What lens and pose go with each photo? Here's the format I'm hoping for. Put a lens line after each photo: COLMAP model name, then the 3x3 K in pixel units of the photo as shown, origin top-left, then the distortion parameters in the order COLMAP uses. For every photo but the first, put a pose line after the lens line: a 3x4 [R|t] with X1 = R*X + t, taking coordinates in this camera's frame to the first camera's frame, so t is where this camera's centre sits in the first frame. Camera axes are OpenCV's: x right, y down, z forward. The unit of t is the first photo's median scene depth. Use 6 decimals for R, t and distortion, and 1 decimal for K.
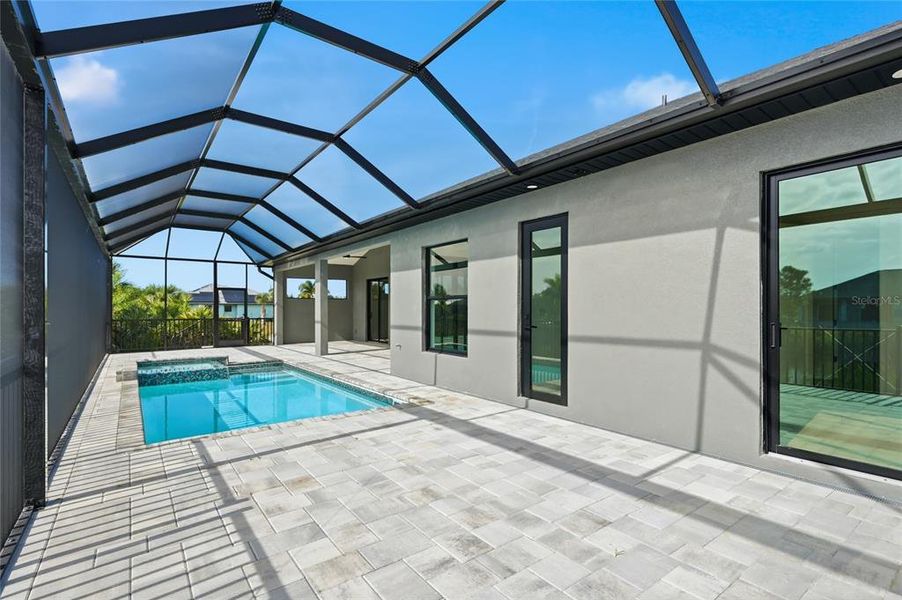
lens RADIAL K [[432.8, 0, 466.5], [0, 432.8, 311.9], [0, 0, 1]] dist [-0.002911, -0.000287]
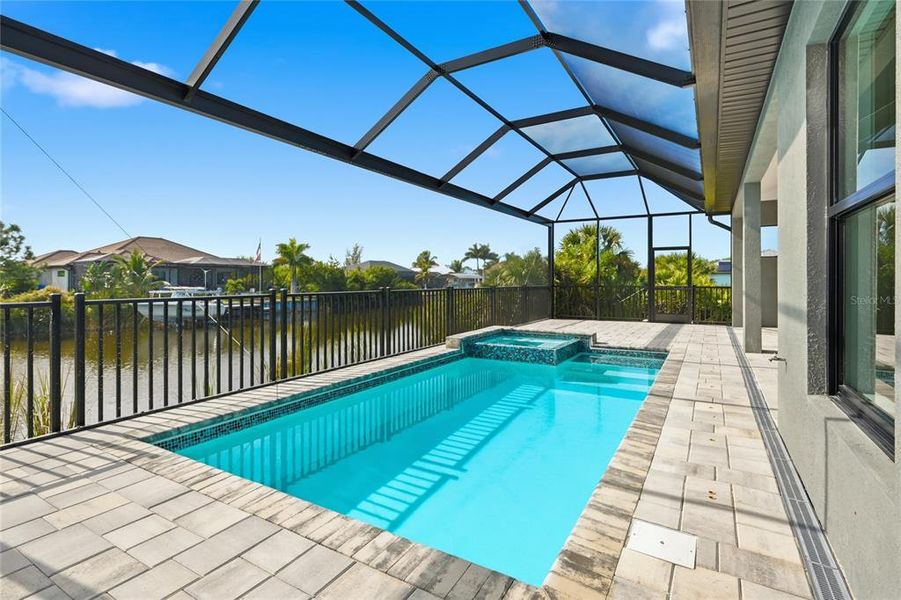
lens RADIAL K [[441.3, 0, 451.1], [0, 441.3, 278.9], [0, 0, 1]] dist [0.000191, -0.000365]
pose [[0.367564, -0.000129, -0.929998, 0.140743], [-0.008288, 0.999960, -0.003414, 0.022773], [0.929961, 0.008962, 0.367548, 1.016024]]
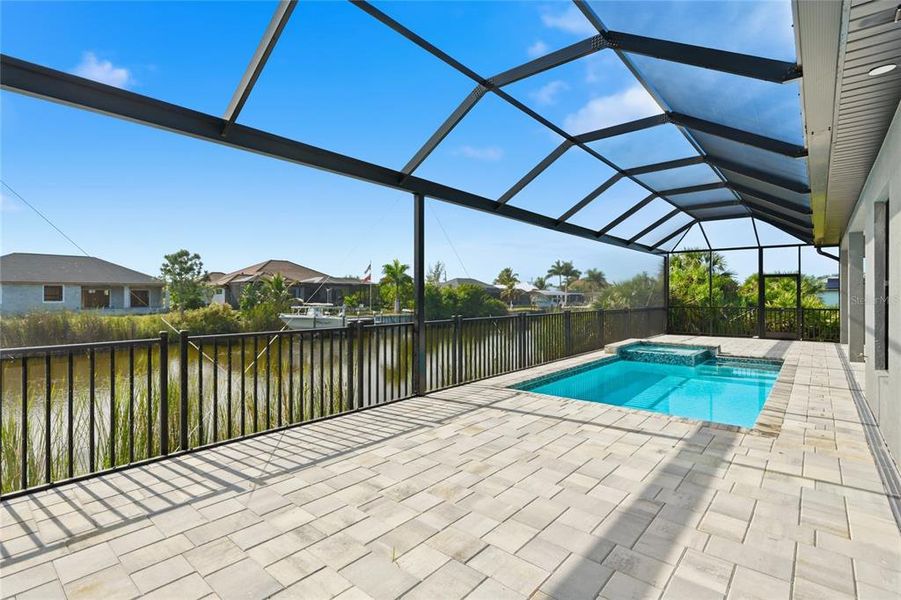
lens RADIAL K [[433.1, 0, 449.0], [0, 433.1, 294.7], [0, 0, 1]] dist [-0.000080, -0.000645]
pose [[0.201754, 0.000842, -0.979436, 0.597844], [-0.009735, 0.999952, -0.001146, -0.015485], [0.979388, 0.009766, 0.201752, 0.416367]]
